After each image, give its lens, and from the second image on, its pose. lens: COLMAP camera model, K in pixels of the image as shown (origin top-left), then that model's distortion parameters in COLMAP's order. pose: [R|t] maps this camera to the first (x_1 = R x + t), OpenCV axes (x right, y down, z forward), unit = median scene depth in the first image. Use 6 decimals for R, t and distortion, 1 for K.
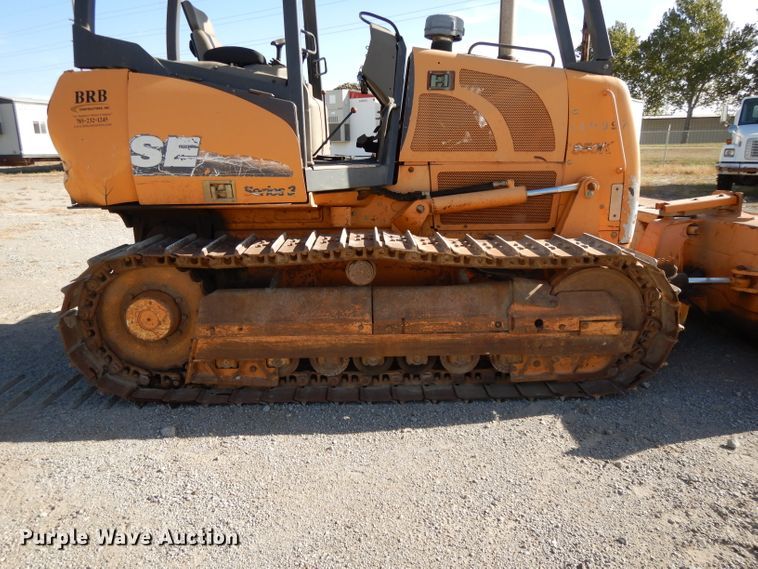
lens RADIAL K [[533.0, 0, 379.0], [0, 533.0, 284.5], [0, 0, 1]] dist [0.001561, 0.004890]
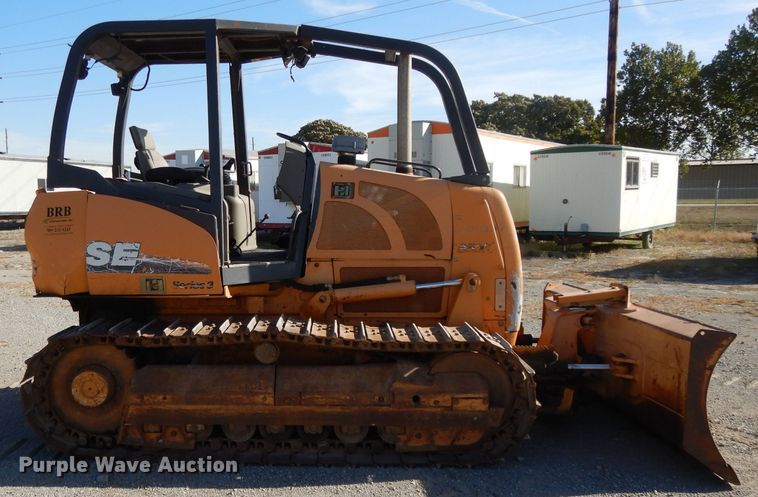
lens RADIAL K [[720.1, 0, 306.9], [0, 720.1, 286.7], [0, 0, 1]] dist [0.006913, -0.001160]
pose [[0.997296, 0.011005, -0.072654, 0.170301], [-0.020332, 0.991449, -0.128905, 0.036552], [0.070615, 0.130033, 0.988992, -0.598549]]
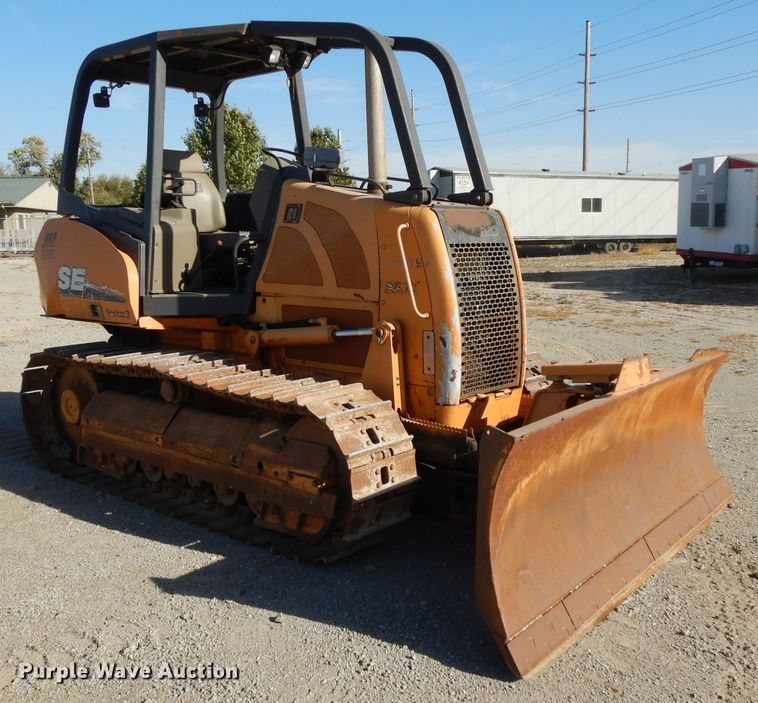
lens RADIAL K [[854.8, 0, 396.5], [0, 854.8, 361.0], [0, 0, 1]] dist [0.004976, -0.009430]
pose [[0.741576, 0.104716, -0.662646, 1.471163], [-0.161941, 0.986475, -0.025340, -0.114045], [0.651031, 0.126101, 0.748504, -0.028726]]
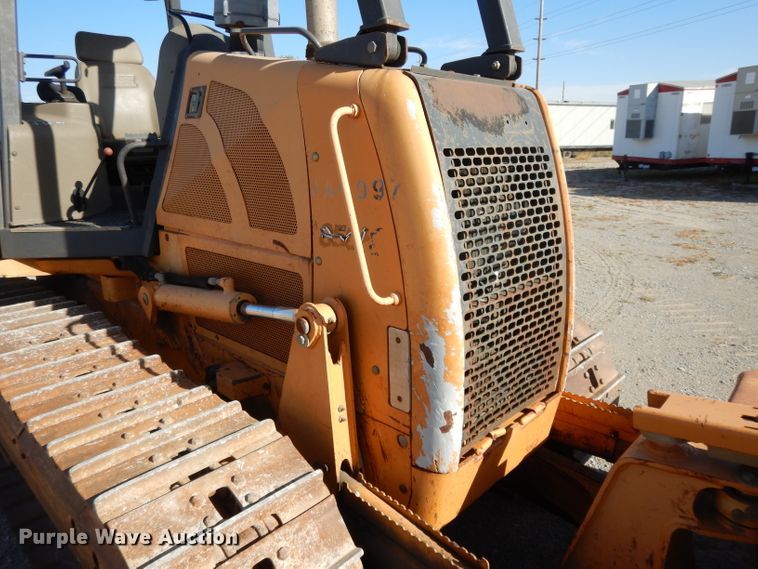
lens RADIAL K [[533.0, 0, 379.0], [0, 533.0, 284.5], [0, 0, 1]] dist [0.001561, 0.004890]
pose [[0.703077, 0.178163, -0.688434, 0.809811], [-0.163735, 0.982653, 0.087087, -0.289478], [0.692007, 0.051491, 0.720052, 0.781457]]
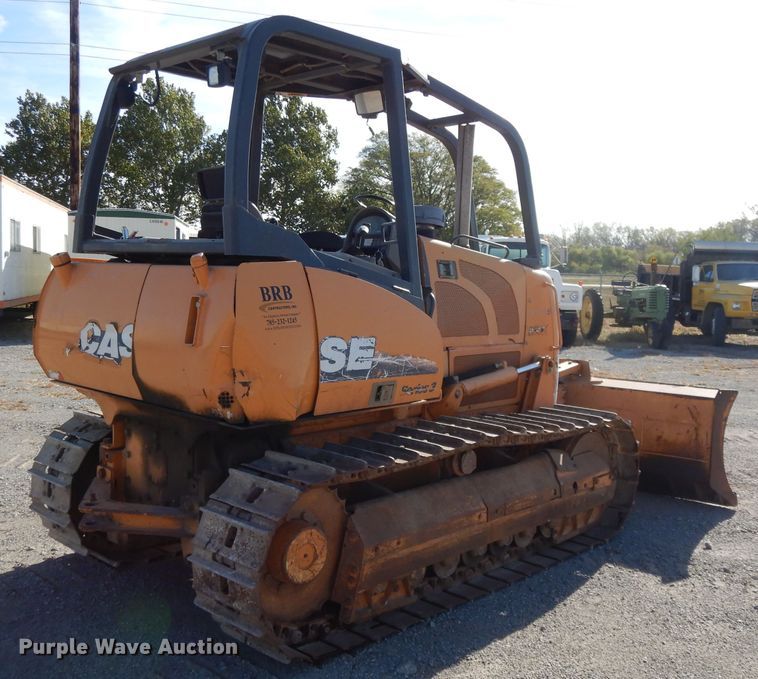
lens RADIAL K [[827.4, 0, 381.7], [0, 827.4, 352.0], [0, 0, 1]] dist [0.000413, 0.003456]
pose [[0.706860, -0.039365, 0.706257, -1.223384], [0.144516, 0.985427, -0.089714, -0.109479], [-0.692433, 0.165481, 0.702248, -0.012940]]
